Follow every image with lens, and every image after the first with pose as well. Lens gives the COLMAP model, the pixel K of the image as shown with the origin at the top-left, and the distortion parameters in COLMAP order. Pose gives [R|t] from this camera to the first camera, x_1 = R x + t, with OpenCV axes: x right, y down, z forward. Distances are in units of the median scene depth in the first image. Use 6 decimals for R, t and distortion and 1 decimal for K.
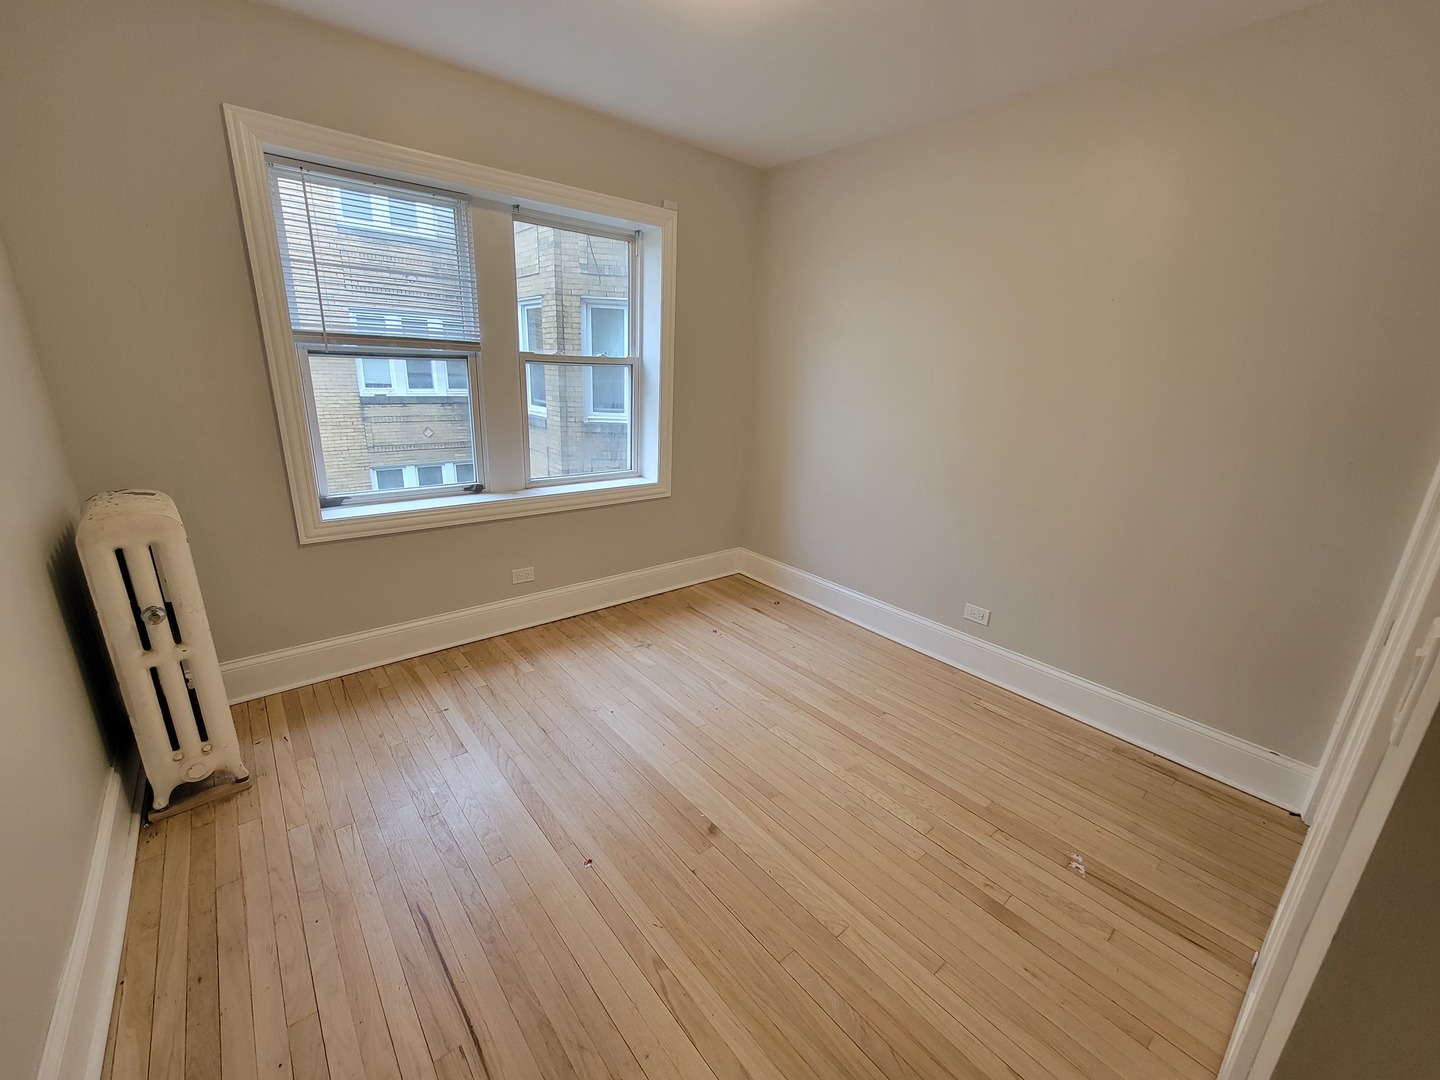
lens RADIAL K [[593.9, 0, 717.1], [0, 593.9, 538.3], [0, 0, 1]] dist [0.000335, 0.000775]
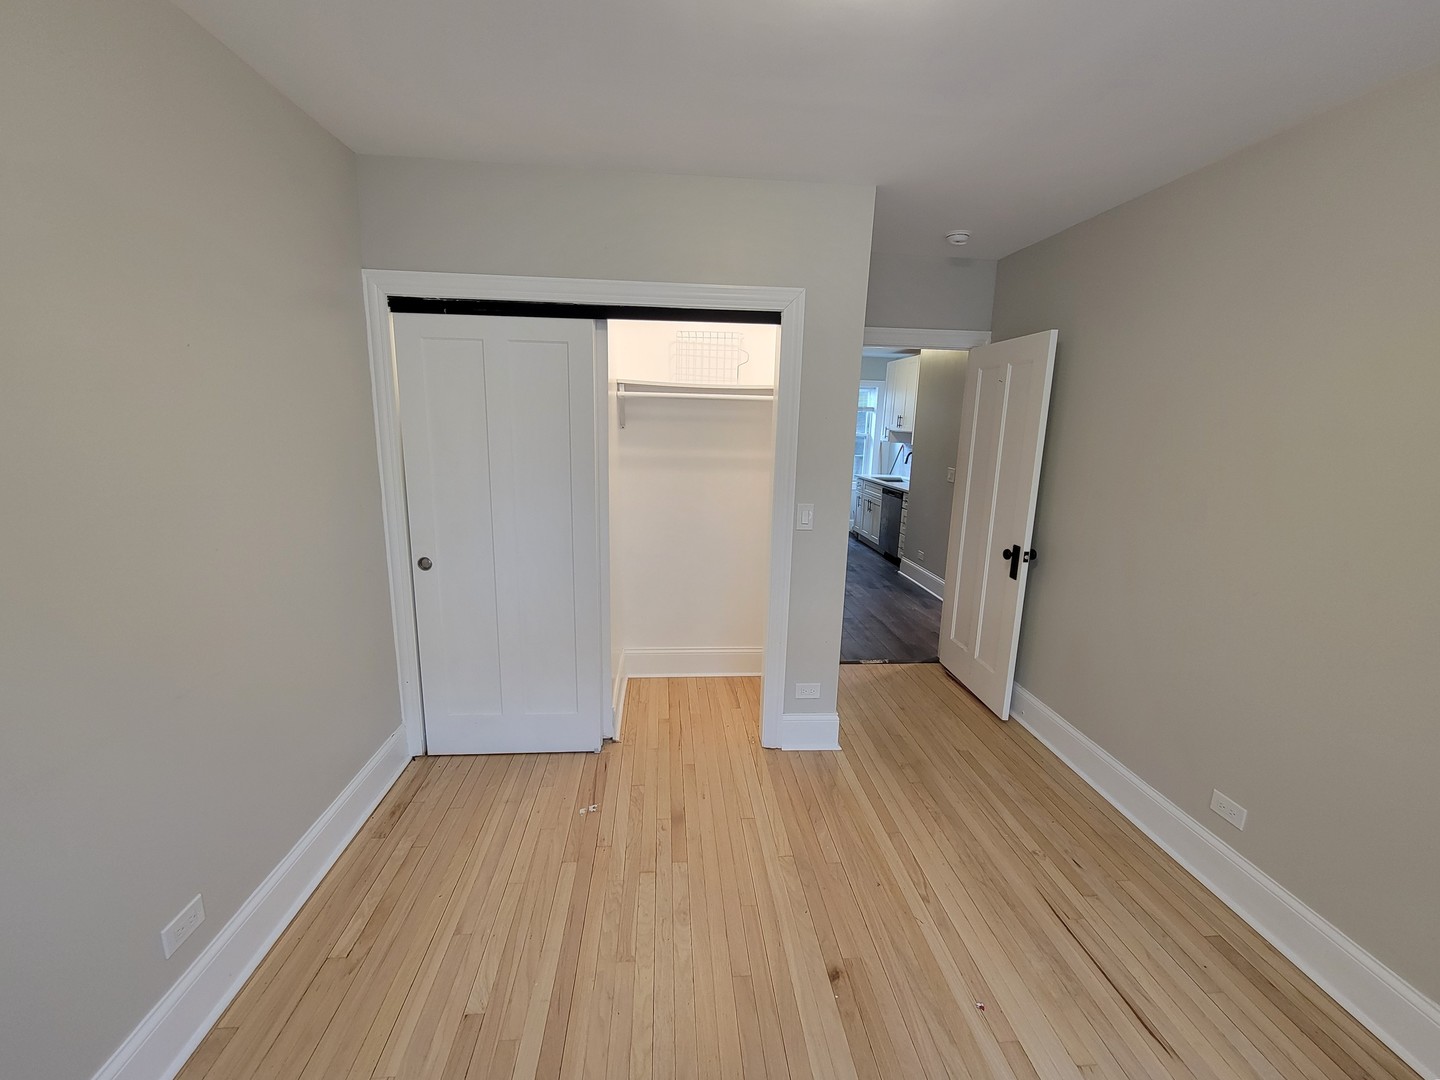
lens RADIAL K [[602.0, 0, 715.2], [0, 602.0, 539.8], [0, 0, 1]] dist [-0.001353, 0.000363]
pose [[-0.815671, -0.172992, 0.552045, -0.246027], [0.108396, 0.891644, 0.439570, -0.516448], [-0.568270, 0.418384, -0.708537, 1.444139]]
